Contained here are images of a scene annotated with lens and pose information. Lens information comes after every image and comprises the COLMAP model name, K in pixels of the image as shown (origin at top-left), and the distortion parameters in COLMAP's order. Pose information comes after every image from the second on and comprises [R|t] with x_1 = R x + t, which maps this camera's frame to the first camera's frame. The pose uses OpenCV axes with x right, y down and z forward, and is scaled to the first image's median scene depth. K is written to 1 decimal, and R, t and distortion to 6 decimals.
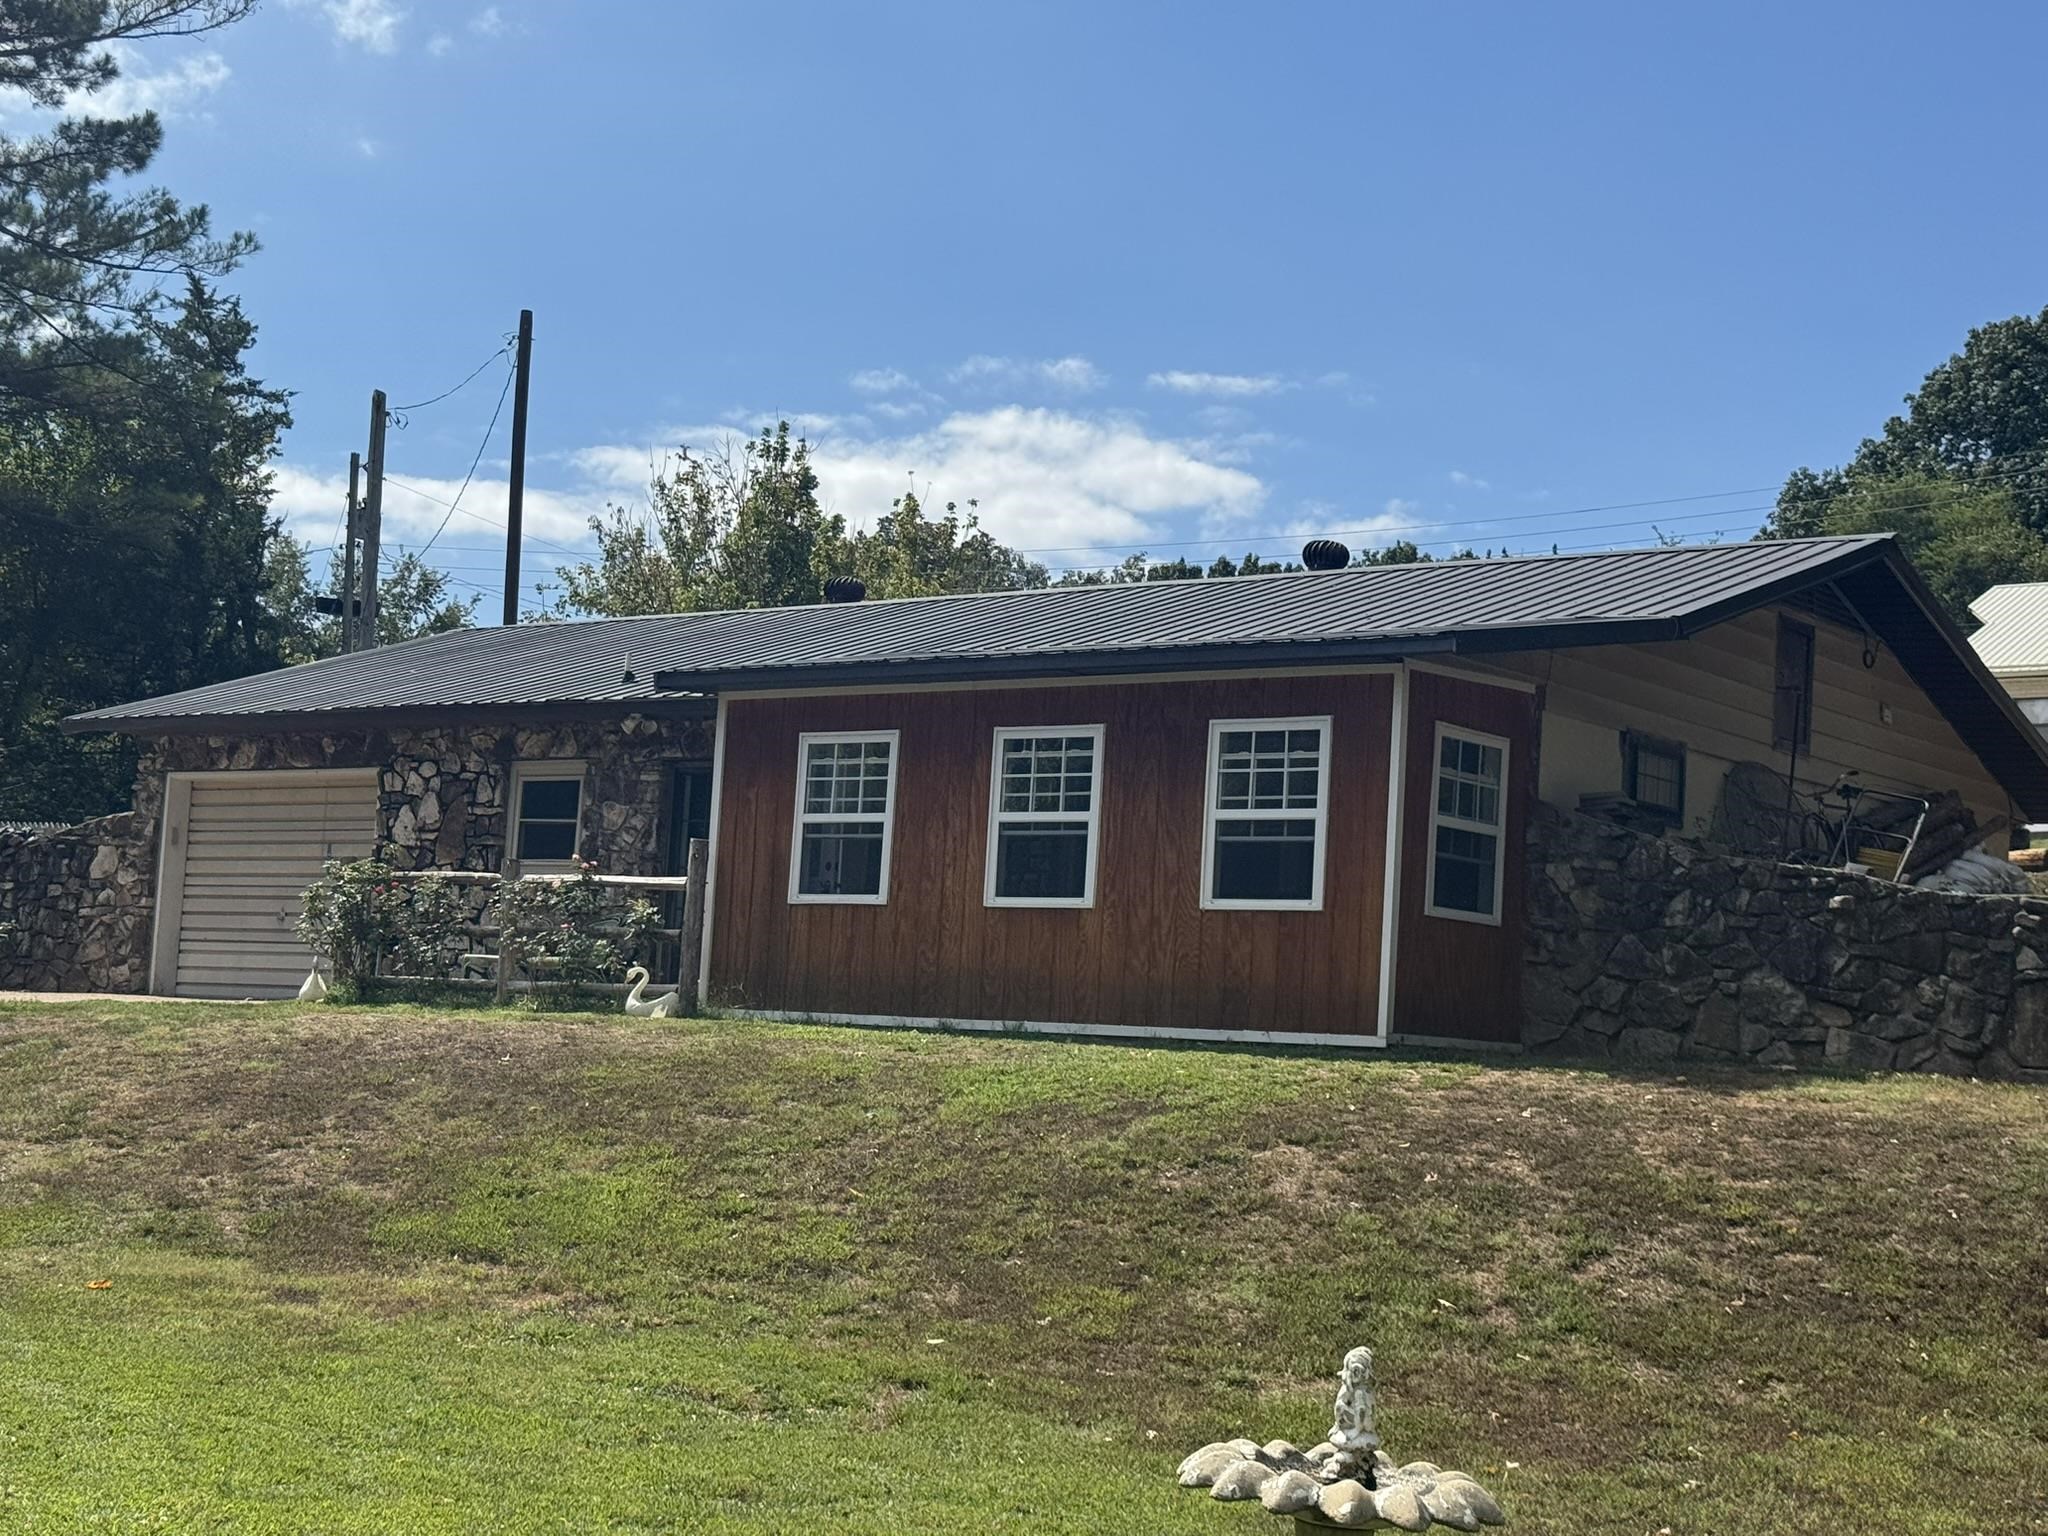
lens RADIAL K [[3178.5, 0, 1036.5], [0, 3178.5, 807.2], [0, 0, 1]] dist [0.181644, -0.227397]
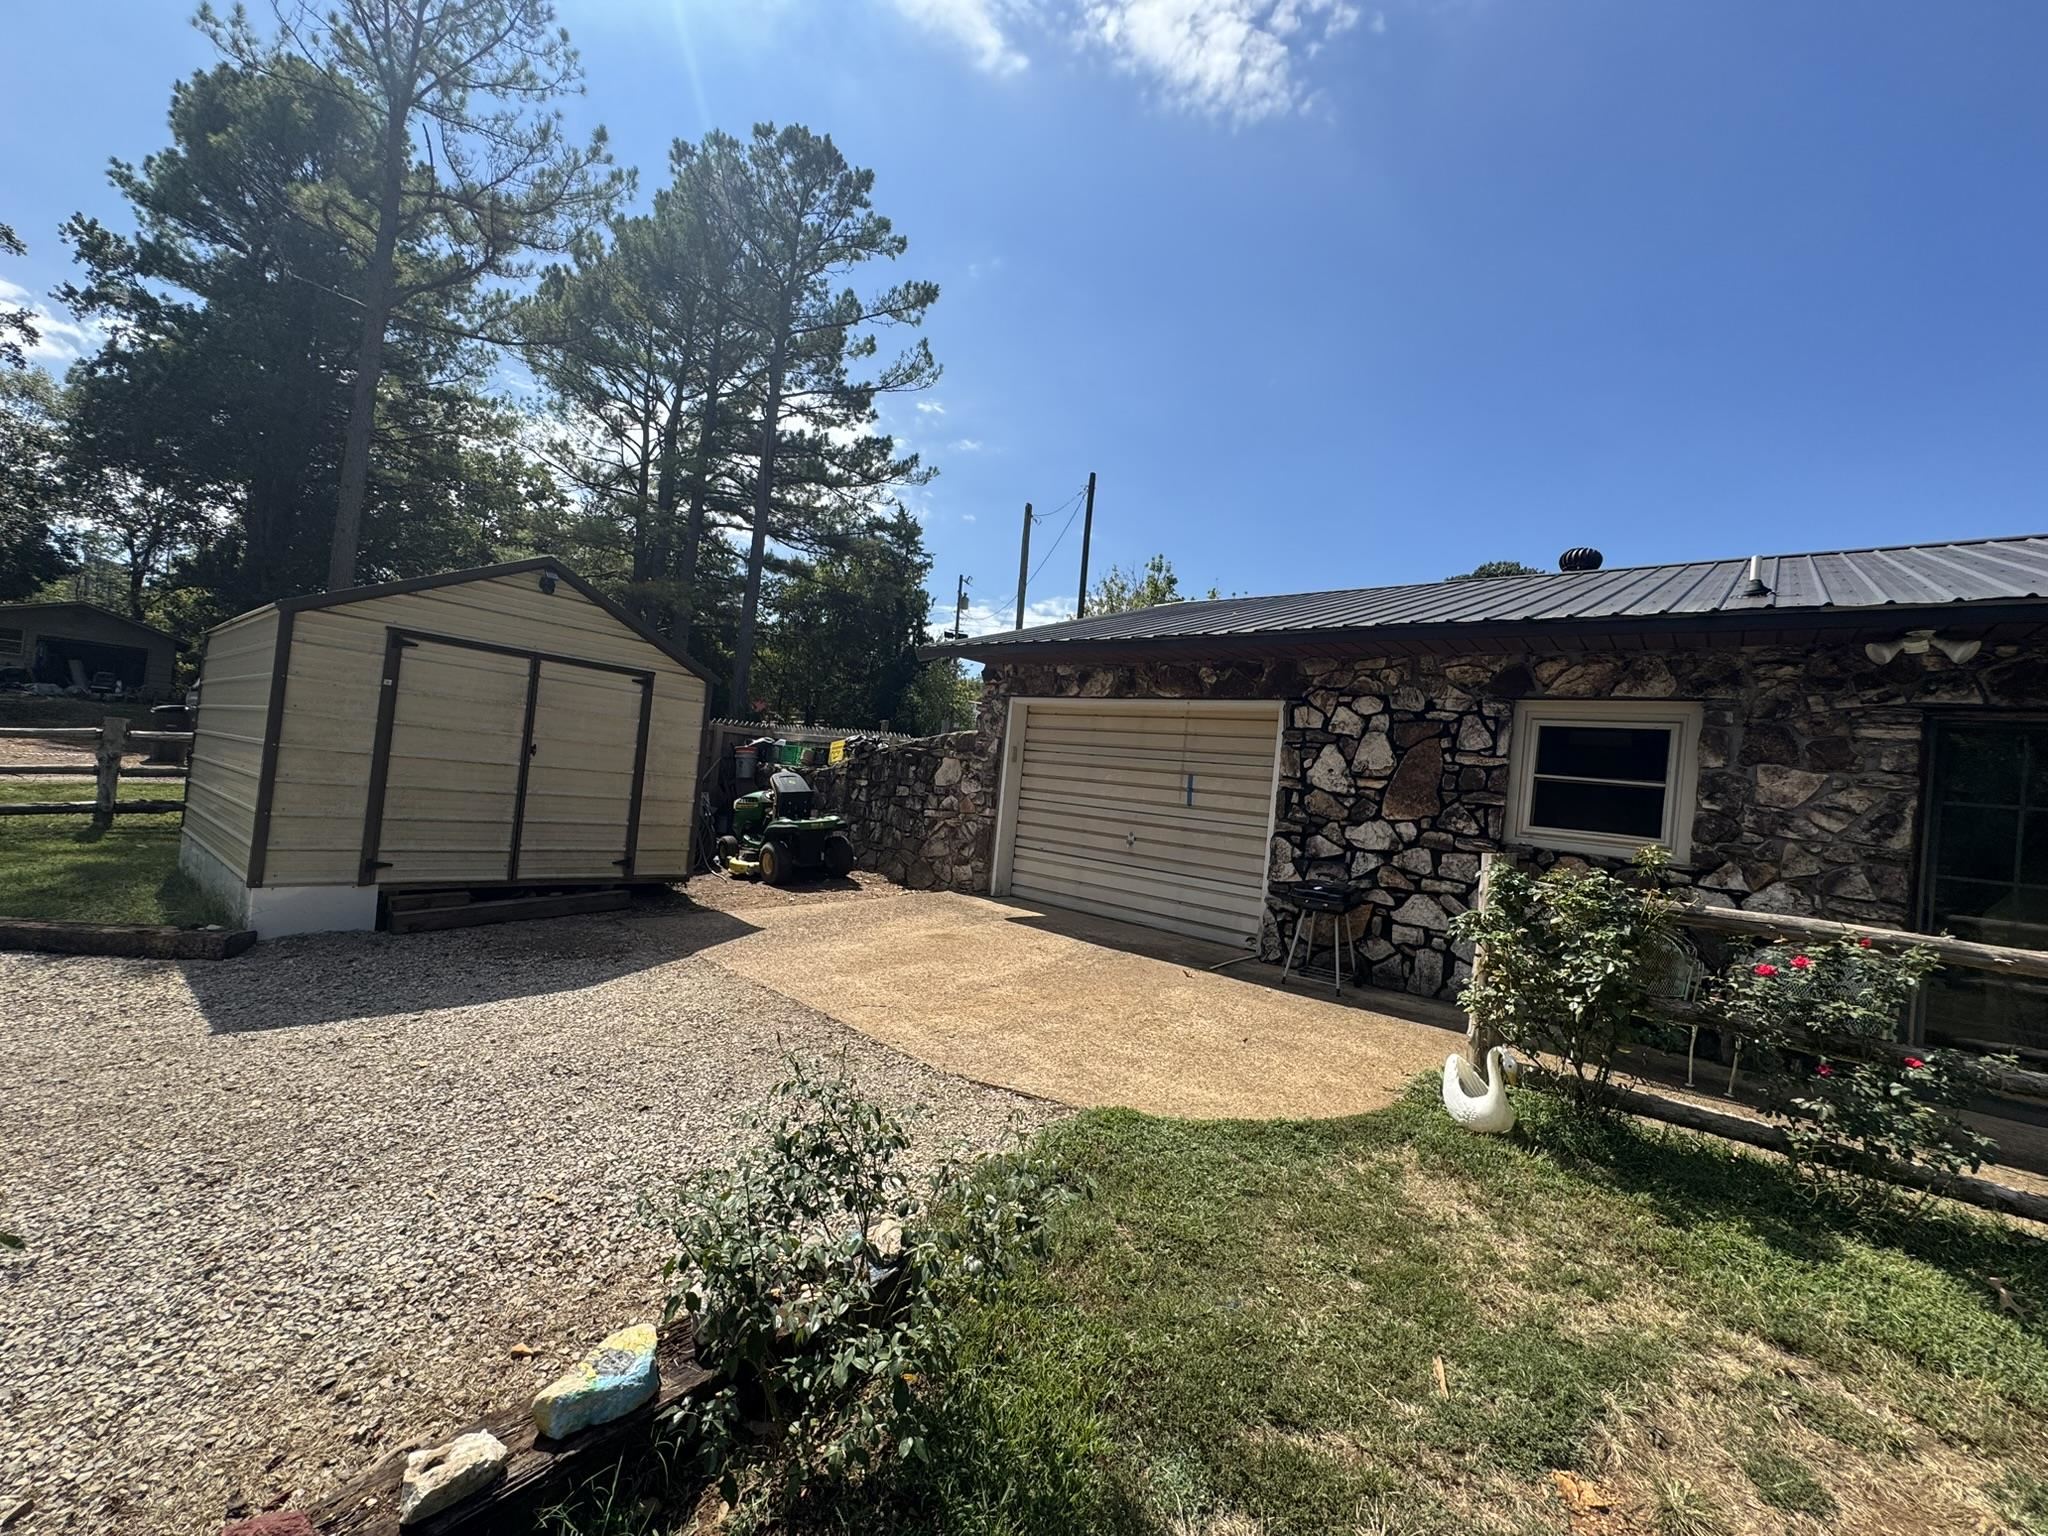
lens RADIAL K [[816.4, 0, 1024.0], [0, 816.4, 768.0], [0, 0, 1]] dist [-0.000392, 0.000181]
pose [[0.997601, 0.045047, -0.052567, -0.279180], [-0.041529, 0.996943, 0.066187, -0.005873], [0.055387, -0.063845, 0.996422, 0.800936]]
